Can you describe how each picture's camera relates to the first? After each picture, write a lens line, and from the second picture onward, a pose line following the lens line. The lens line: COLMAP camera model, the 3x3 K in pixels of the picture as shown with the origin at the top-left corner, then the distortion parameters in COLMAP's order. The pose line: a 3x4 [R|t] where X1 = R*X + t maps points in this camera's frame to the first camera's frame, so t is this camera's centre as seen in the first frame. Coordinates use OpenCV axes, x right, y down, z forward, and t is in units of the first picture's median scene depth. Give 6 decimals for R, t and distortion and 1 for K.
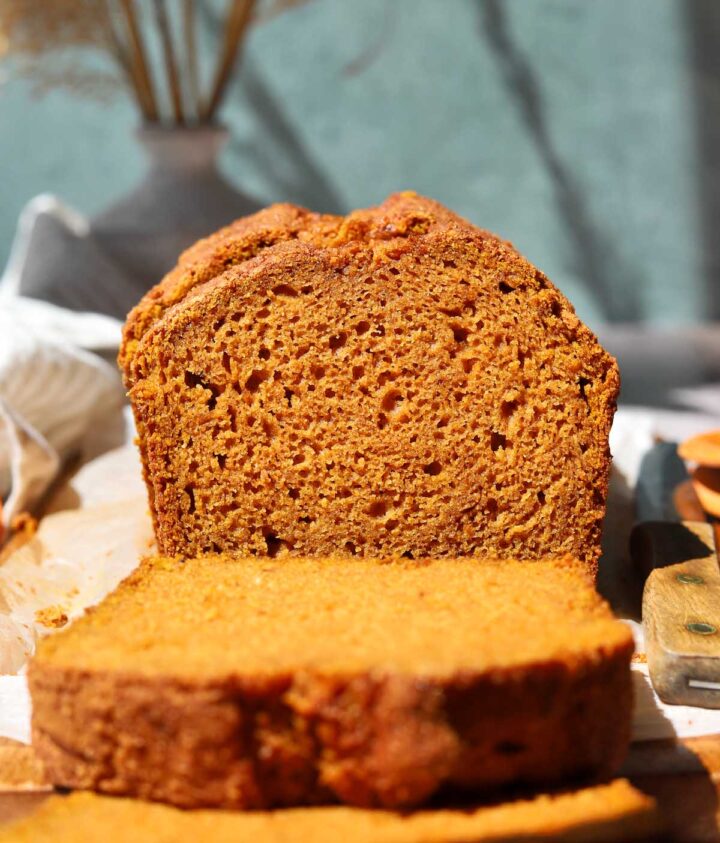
lens RADIAL K [[1883.9, 0, 359.2], [0, 1883.9, 418.4], [0, 0, 1]] dist [-0.083226, 0.000000]
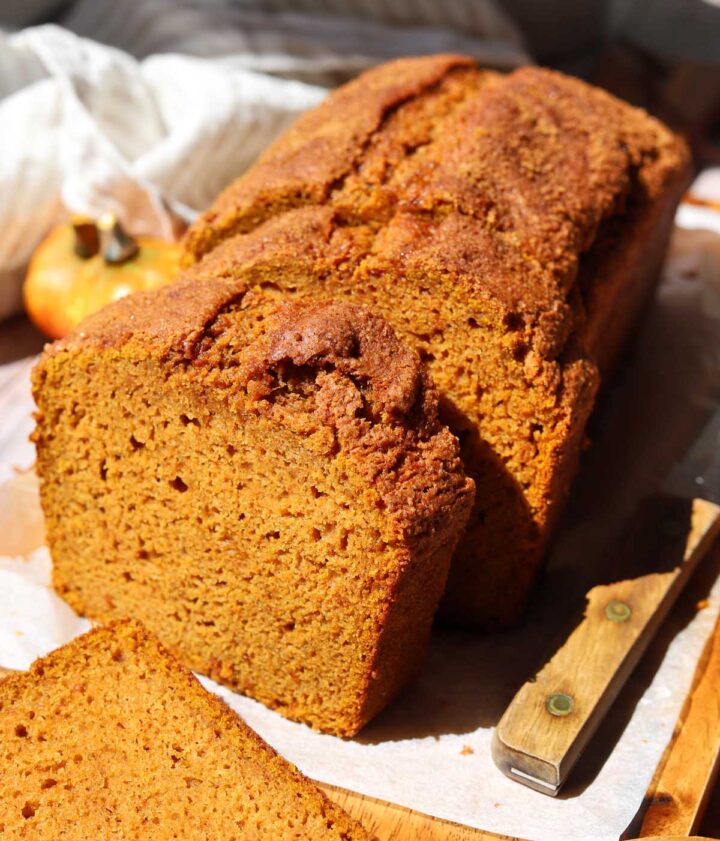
lens RADIAL K [[1879.4, 0, 363.9], [0, 1879.4, 418.1], [0, 0, 1]] dist [-0.083226, 0.000000]
pose [[0.918534, 0.230340, -0.321306, 0.362369], [-0.068473, 0.893141, 0.444533, -0.473081], [0.389366, -0.386318, 0.836153, 0.111832]]
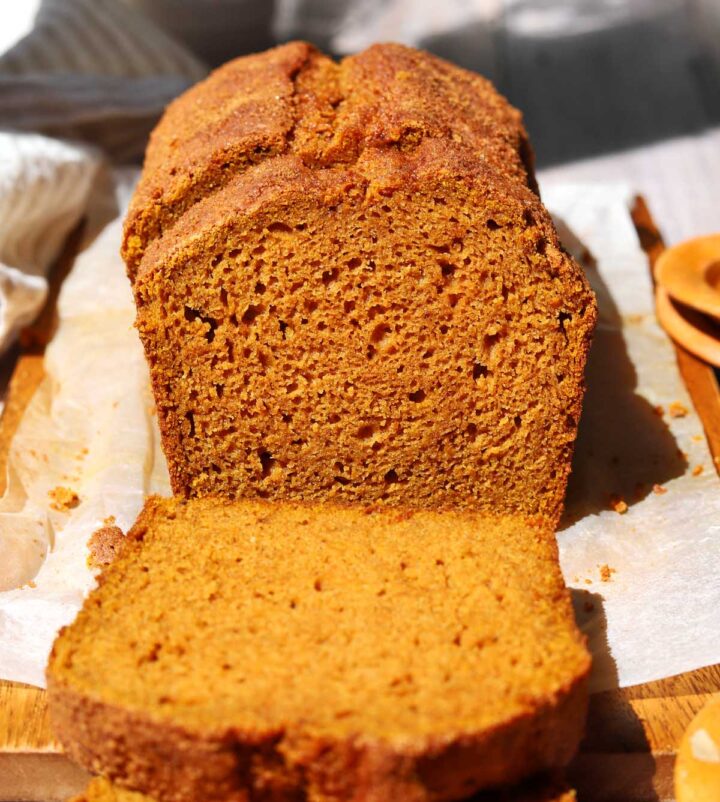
lens RADIAL K [[1818.4, 0, 361.6], [0, 1818.4, 408.2], [0, 0, 1]] dist [-0.074726, 0.000000]
pose [[0.999767, 0.019820, 0.008573, -0.001339], [-0.021504, 0.950009, 0.311481, -0.285694], [-0.001971, -0.311593, 0.950214, 0.018115]]
